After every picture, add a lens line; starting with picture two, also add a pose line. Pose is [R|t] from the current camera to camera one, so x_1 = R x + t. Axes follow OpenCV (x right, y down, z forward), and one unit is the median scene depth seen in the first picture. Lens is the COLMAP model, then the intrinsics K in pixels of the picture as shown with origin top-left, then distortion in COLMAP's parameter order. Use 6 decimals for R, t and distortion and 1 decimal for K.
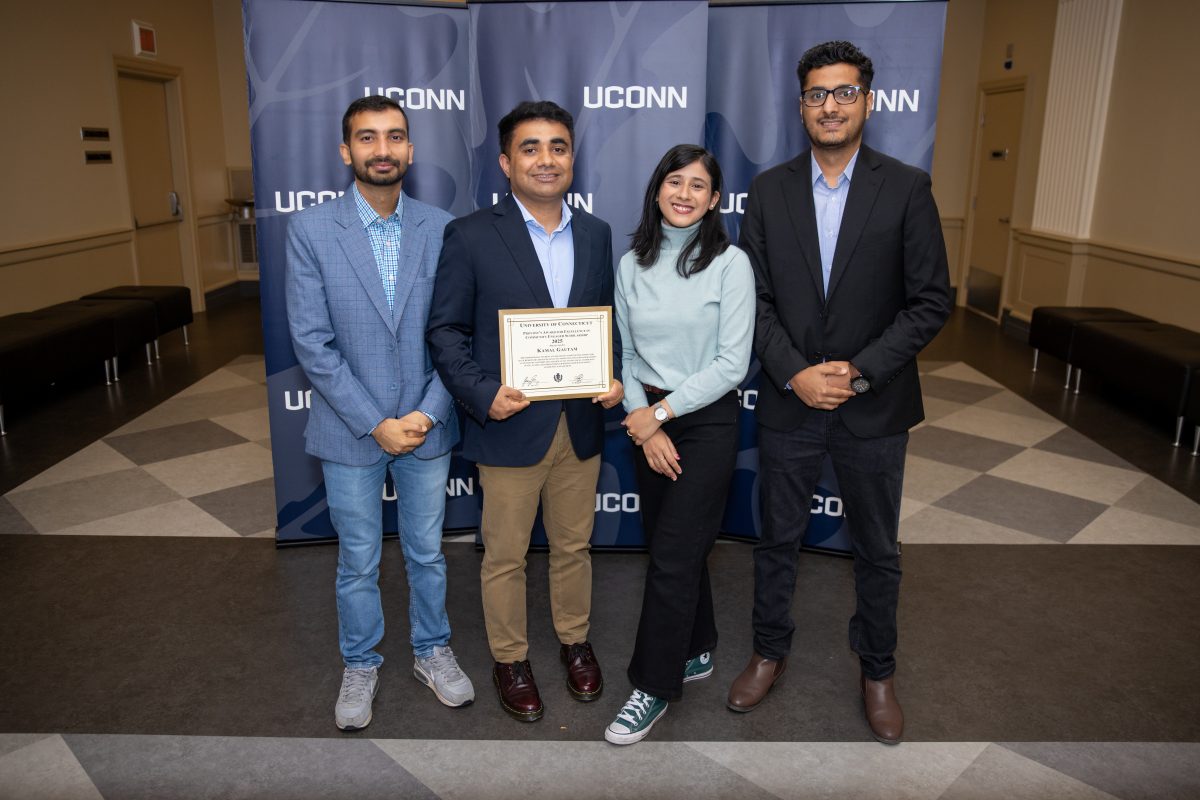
lens RADIAL K [[1009.5, 0, 593.6], [0, 1009.5, 412.9], [0, 0, 1]] dist [-0.051317, 0.070697]
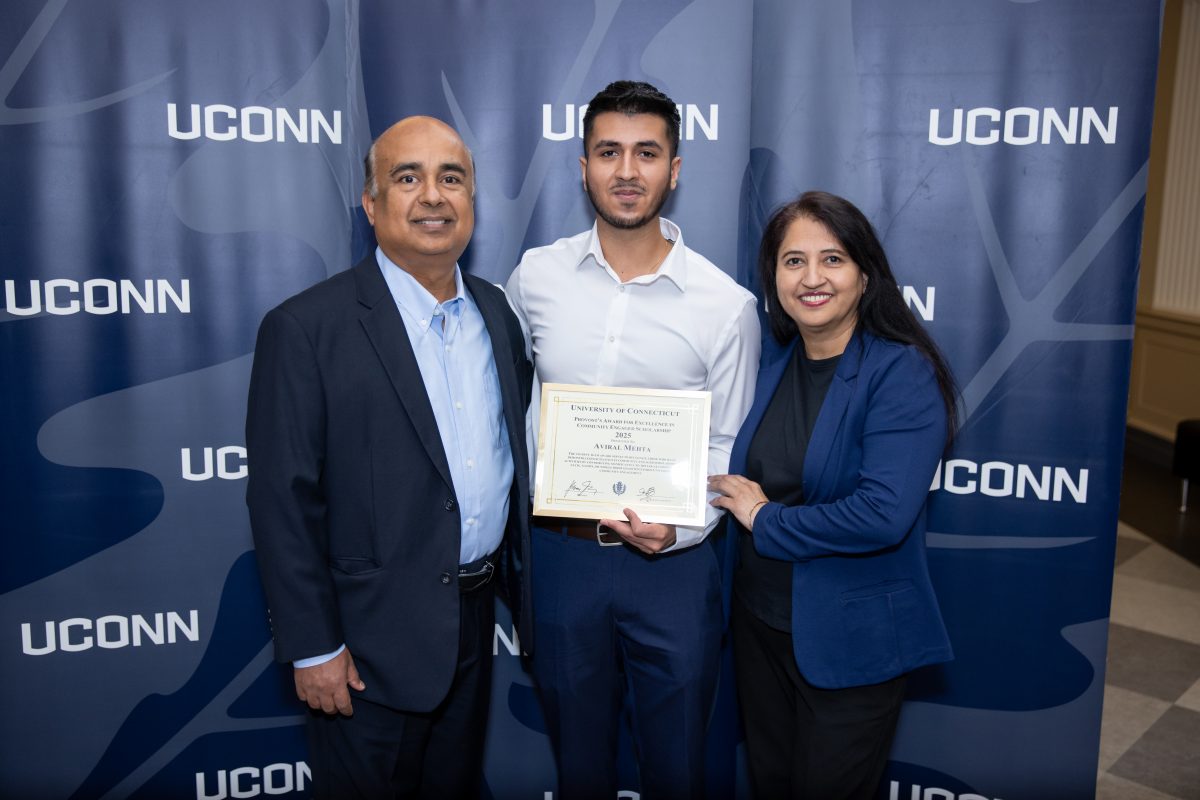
lens RADIAL K [[1155.5, 0, 580.5], [0, 1155.5, 389.0], [0, 0, 1]] dist [0.014483, 0.000000]
pose [[0.999498, -0.005087, 0.031271, -0.009318], [0.007847, 0.996018, -0.088807, -0.095984], [-0.030694, 0.089008, 0.995558, 0.330828]]
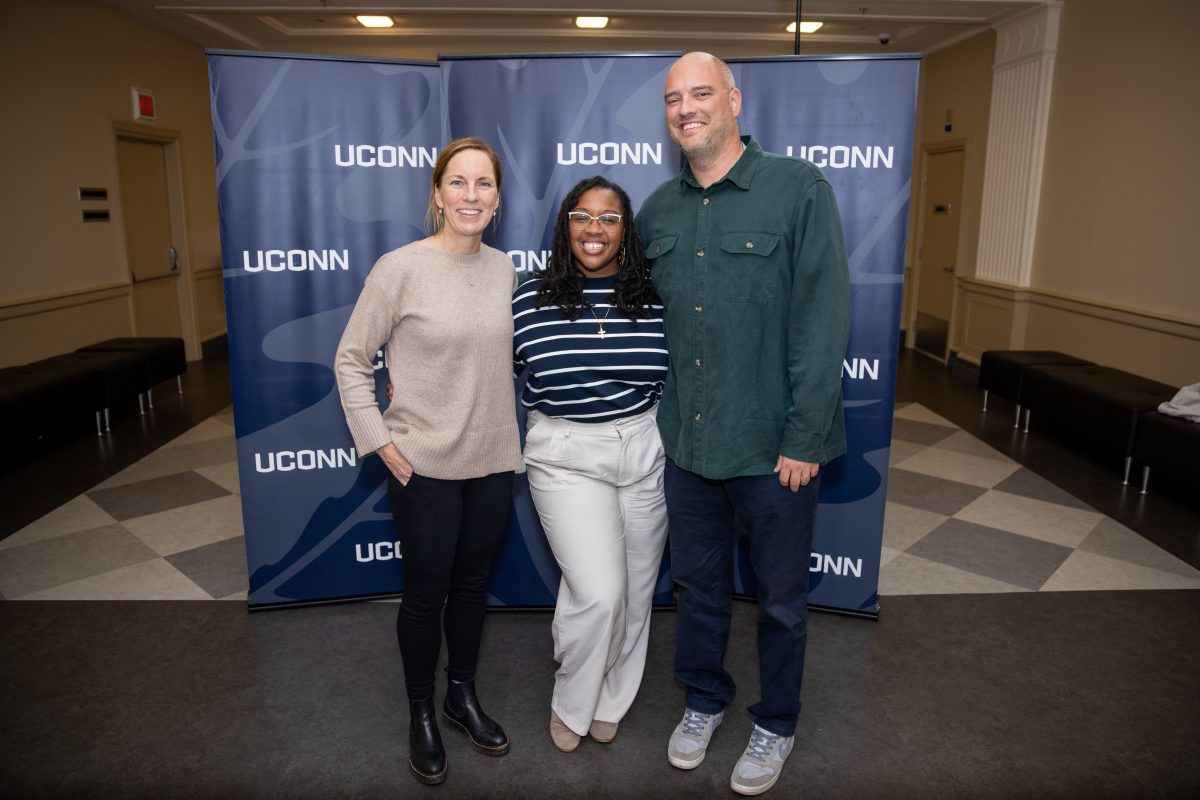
lens RADIAL K [[880.4, 0, 600.7], [0, 880.4, 399.3], [0, 0, 1]] dist [-0.091586, 0.080827]
pose [[0.999322, -0.010777, 0.035211, -0.000126], [0.012043, 0.999281, -0.035941, -0.040966], [-0.034799, 0.036340, 0.998733, 0.146541]]
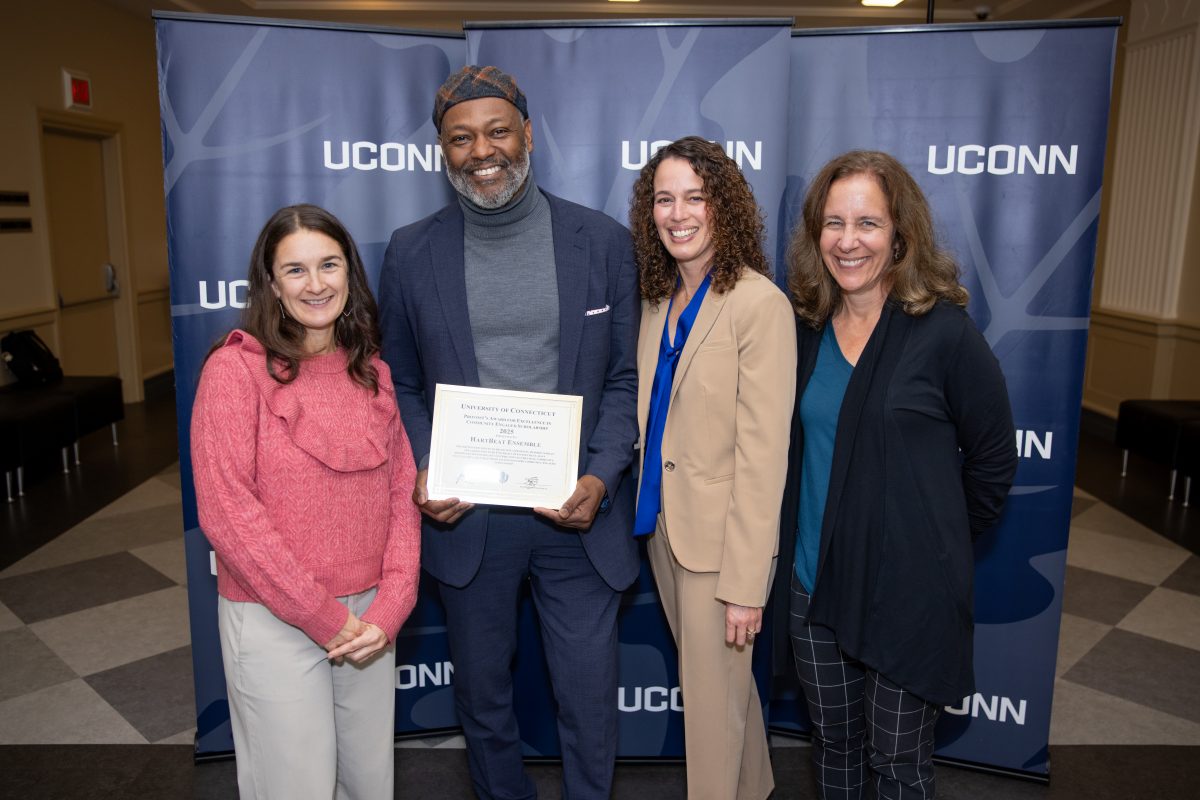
lens RADIAL K [[1009.5, 0, 588.4], [0, 1009.5, 394.5], [0, 0, 1]] dist [-0.051317, 0.070697]
pose [[0.999784, -0.003082, 0.020558, -0.048355], [0.004615, 0.997178, -0.074930, -0.081177], [-0.020269, 0.075009, 0.996977, 0.268975]]
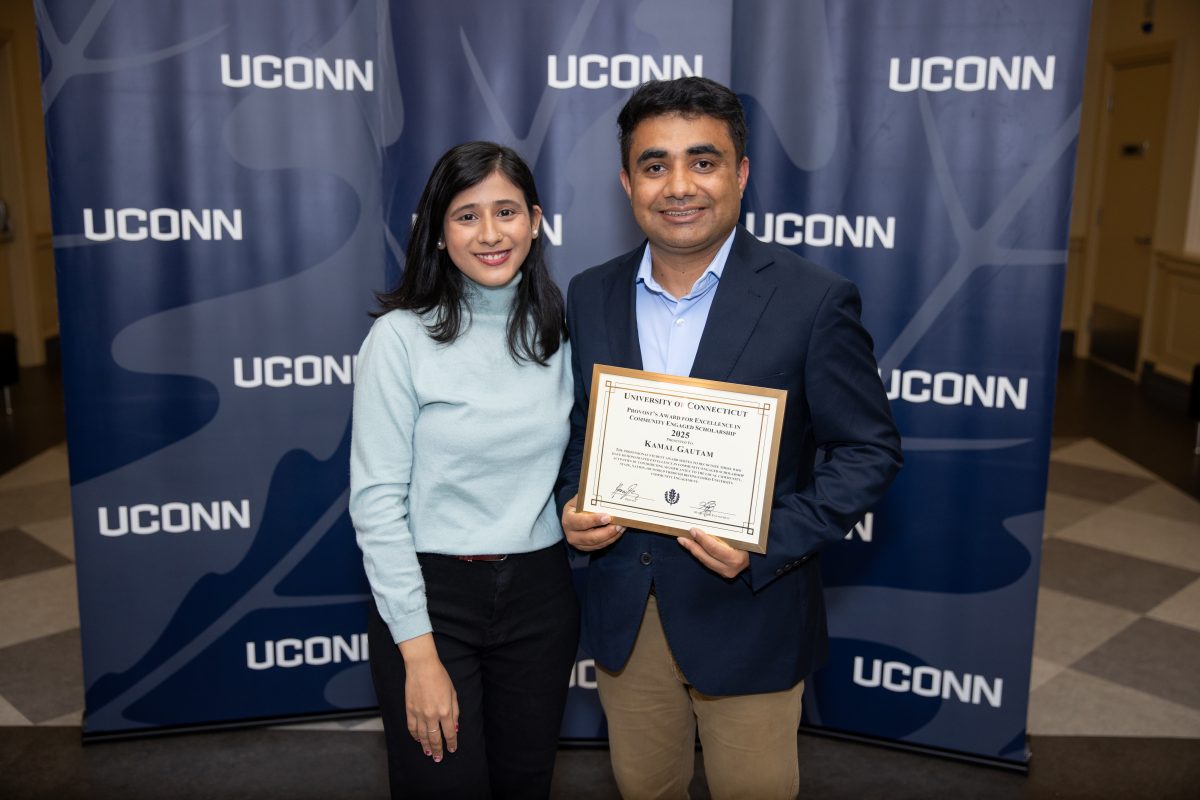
lens RADIAL K [[1251.5, 0, 587.3], [0, 1251.5, 400.0], [0, 0, 1]] dist [0.040270, 0.000000]
pose [[1.000000, 0.000212, 0.000326, 0.015498], [-0.000194, 0.998497, -0.054798, -0.048420], [-0.000337, 0.054798, 0.998497, 0.171949]]
